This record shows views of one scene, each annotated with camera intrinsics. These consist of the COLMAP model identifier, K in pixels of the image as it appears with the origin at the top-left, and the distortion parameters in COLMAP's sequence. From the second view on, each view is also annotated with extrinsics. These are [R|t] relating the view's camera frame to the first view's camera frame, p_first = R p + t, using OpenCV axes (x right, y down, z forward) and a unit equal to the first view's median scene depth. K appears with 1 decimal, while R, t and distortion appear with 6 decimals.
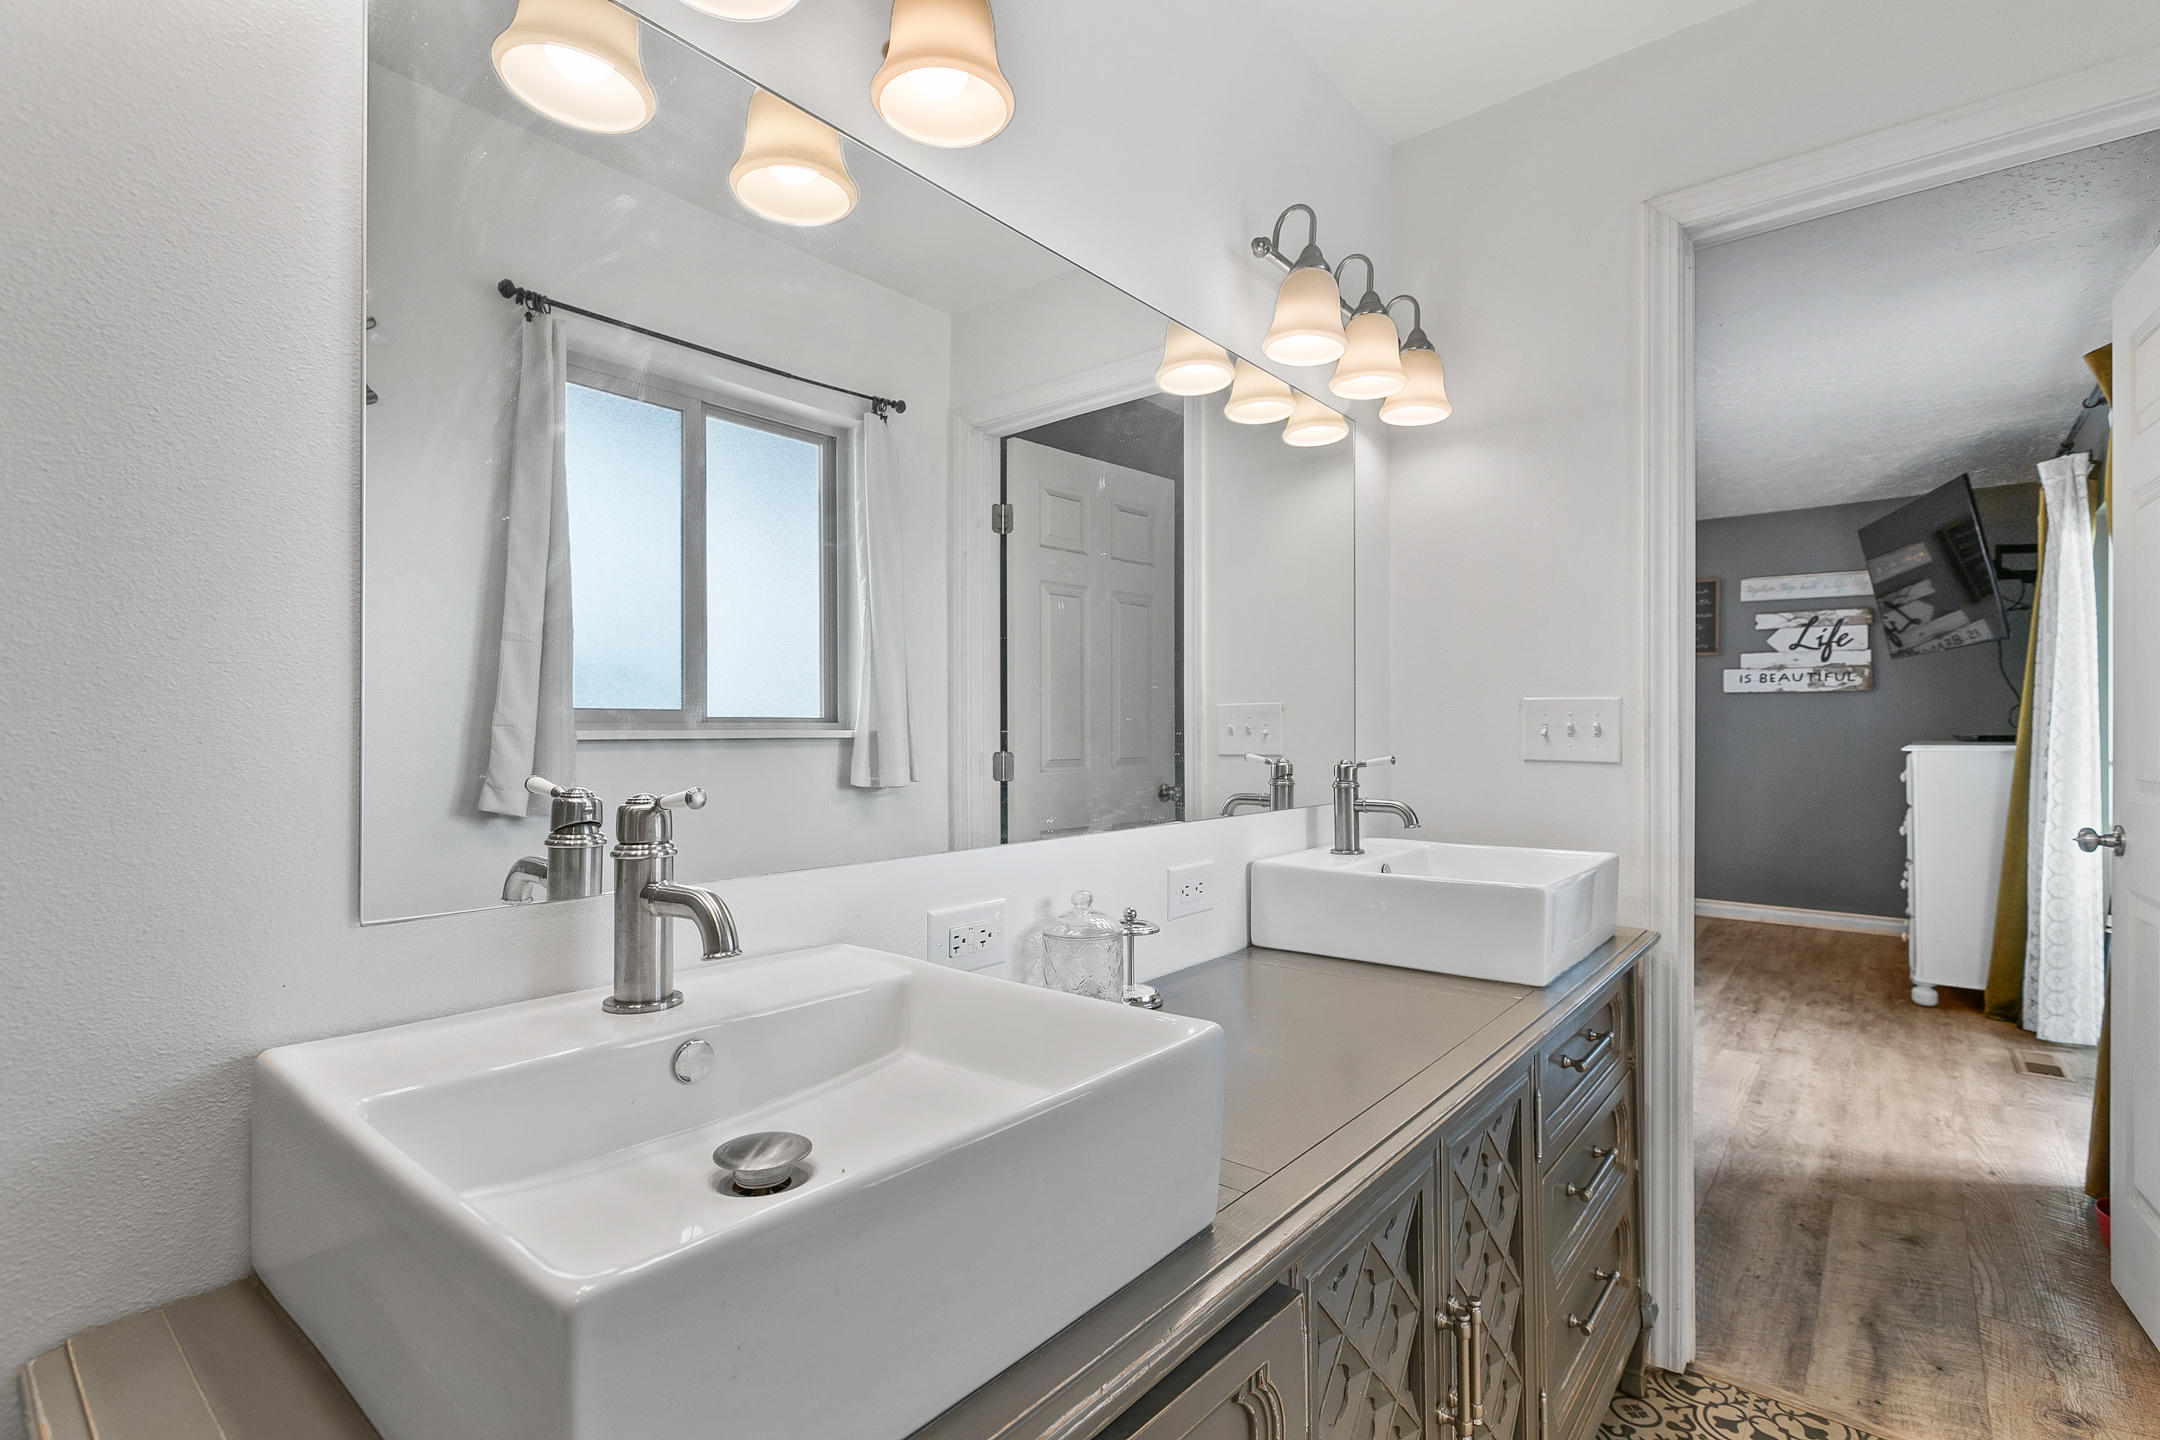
lens RADIAL K [[1066.9, 0, 1080.0], [0, 1066.9, 720.0], [0, 0, 1]] dist [0.000361, 0.018879]
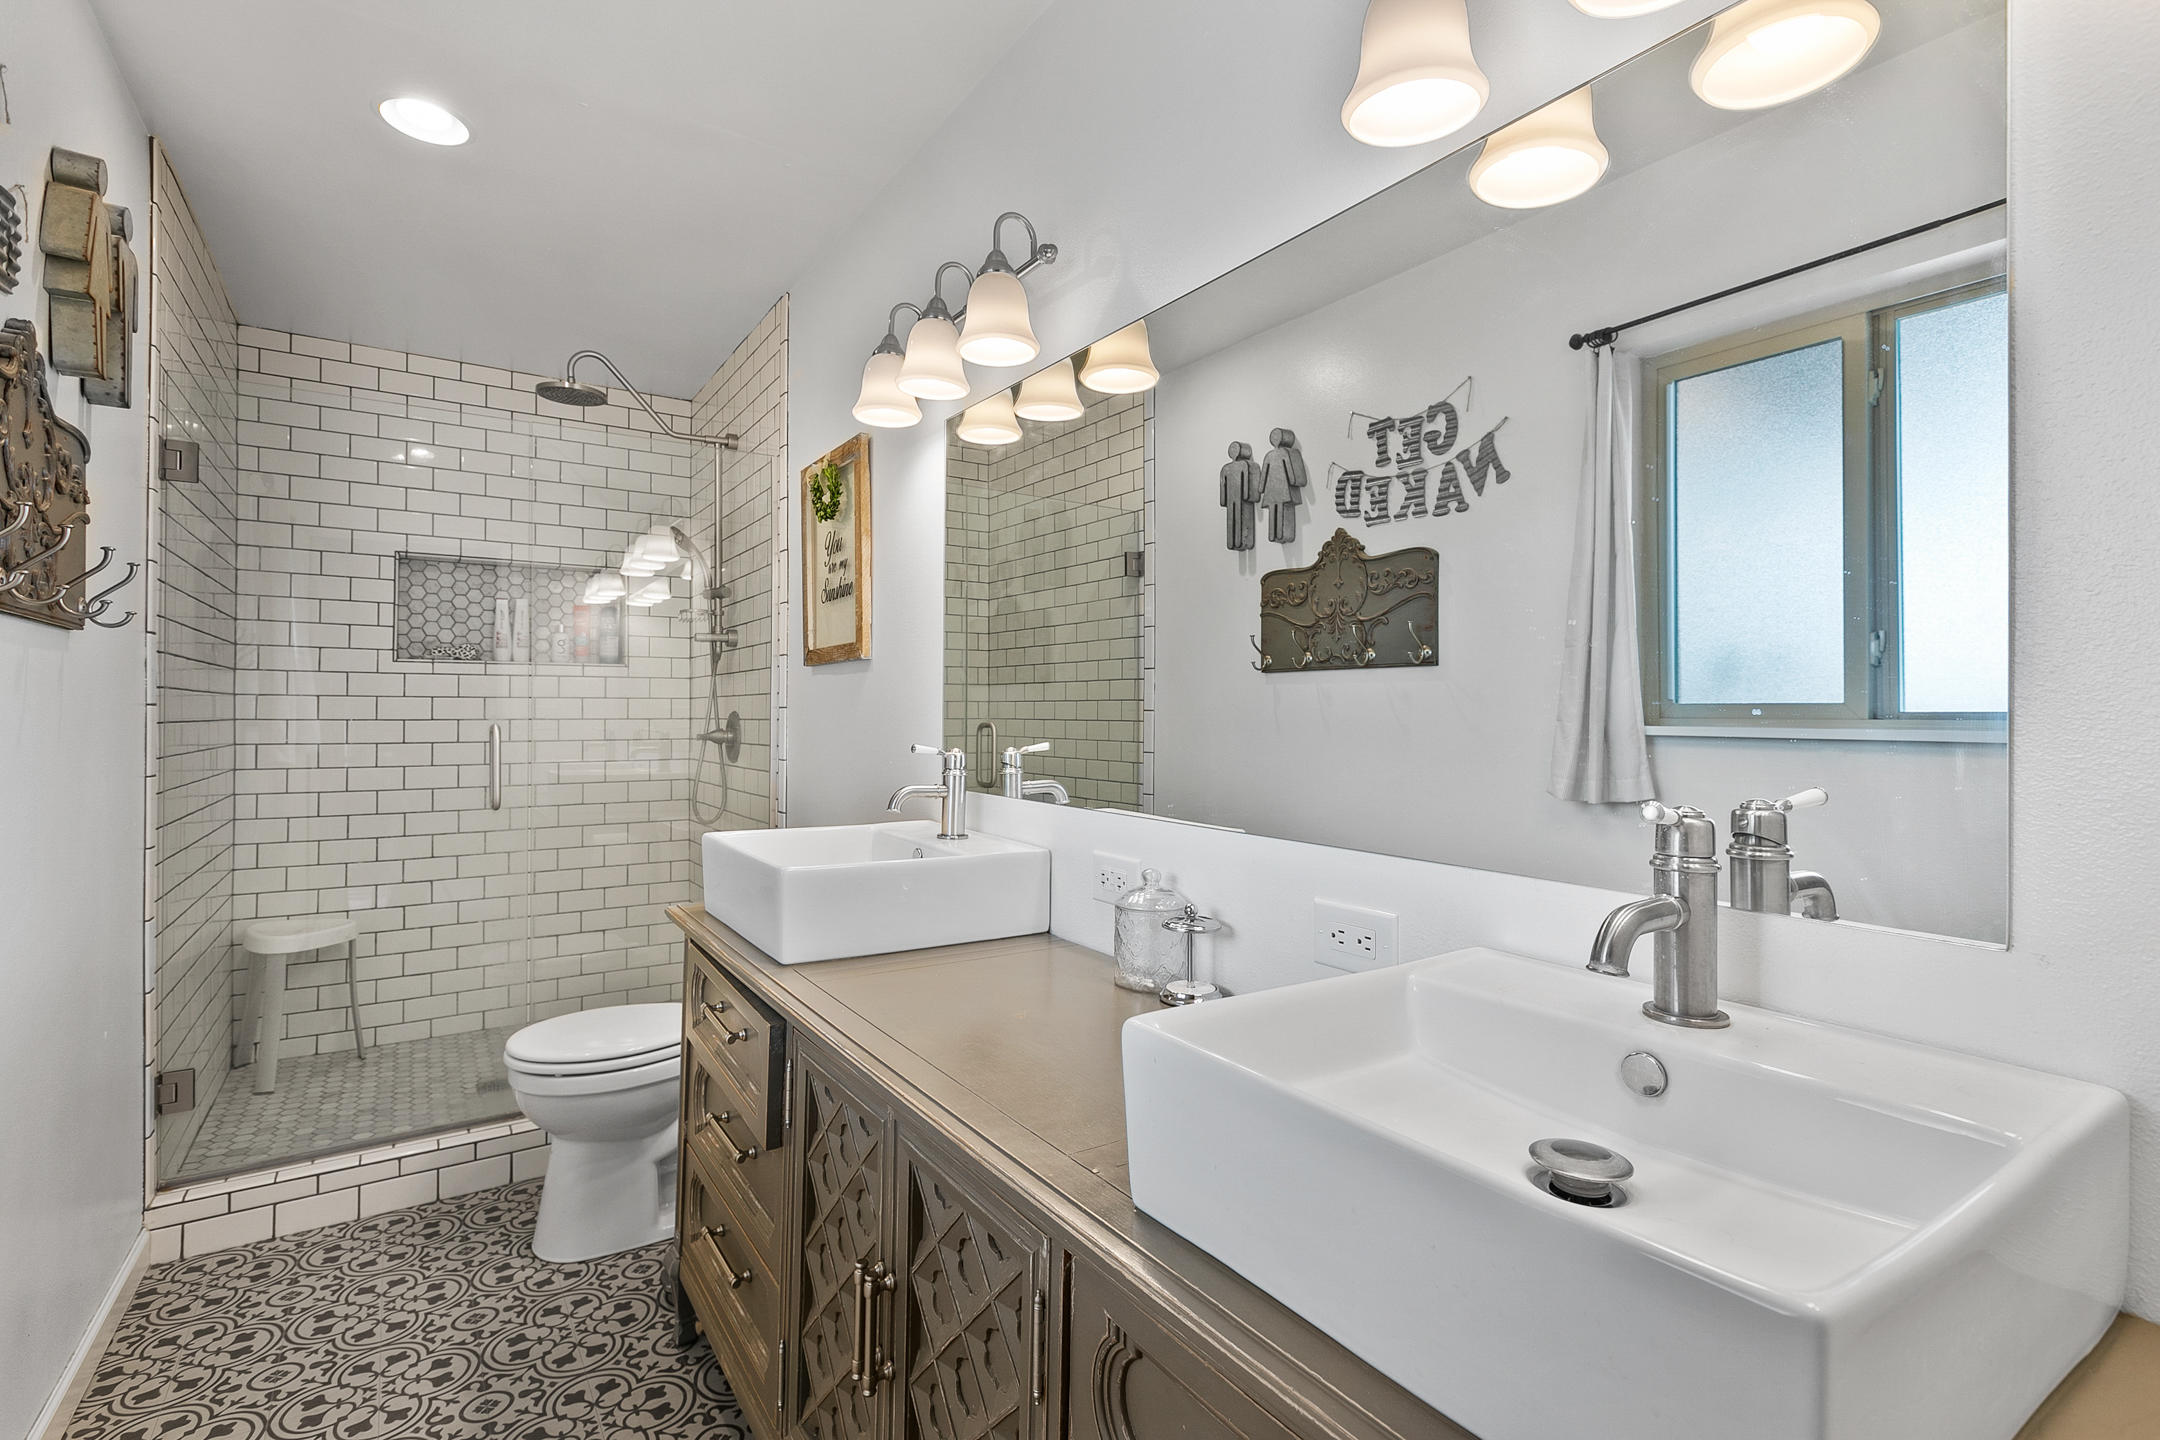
lens RADIAL K [[990.7, 0, 1080.0], [0, 990.7, 720.0], [0, 0, 1]] dist [0.004333, 0.000771]
pose [[-0.303444, 0.000902, -0.952849, 0.939634], [0.000477, 1.000000, 0.000795, 0.006779], [0.952849, -0.000213, -0.303444, 1.180816]]
